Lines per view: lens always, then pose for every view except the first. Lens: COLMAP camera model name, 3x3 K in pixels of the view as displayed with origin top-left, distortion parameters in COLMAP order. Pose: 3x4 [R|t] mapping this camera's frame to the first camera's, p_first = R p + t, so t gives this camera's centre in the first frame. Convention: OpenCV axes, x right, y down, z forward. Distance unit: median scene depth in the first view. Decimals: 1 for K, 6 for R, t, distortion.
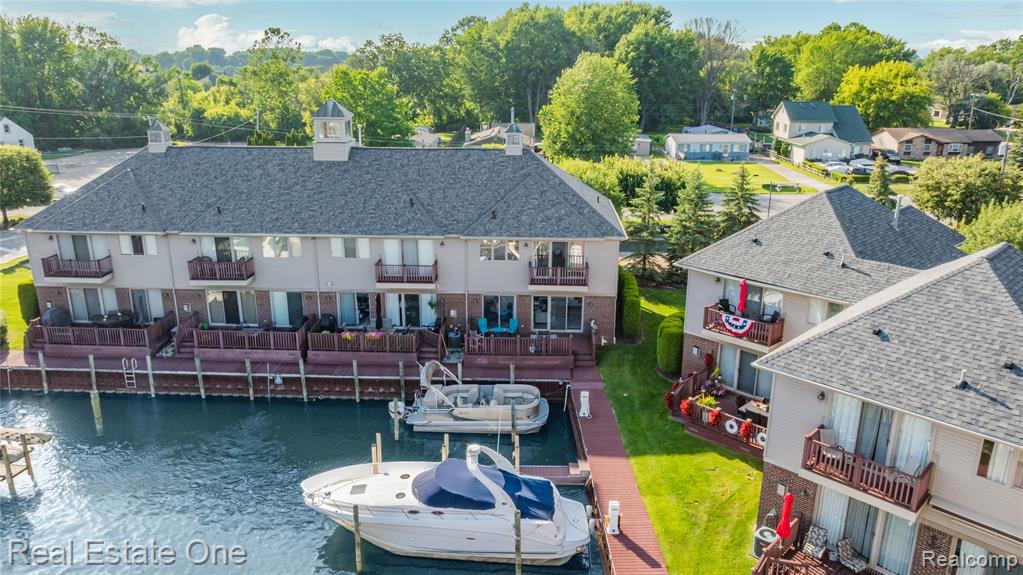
lens RADIAL K [[713.3, 0, 511.5], [0, 713.3, 287.5], [0, 0, 1]] dist [-0.034239, -0.000383]
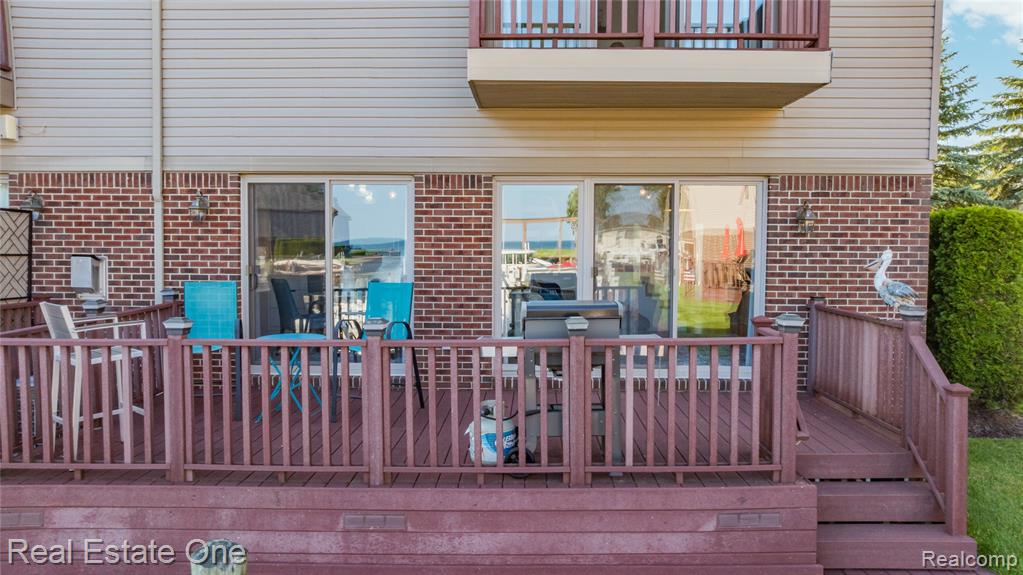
lens RADIAL K [[713.3, 0, 511.5], [0, 713.3, 287.5], [0, 0, 1]] dist [-0.034239, -0.000383]
pose [[0.999956, -0.002251, 0.009121, 0.032642], [0.004358, 0.971235, -0.238083, 0.090926], [-0.008323, 0.238112, 0.971202, 0.864155]]
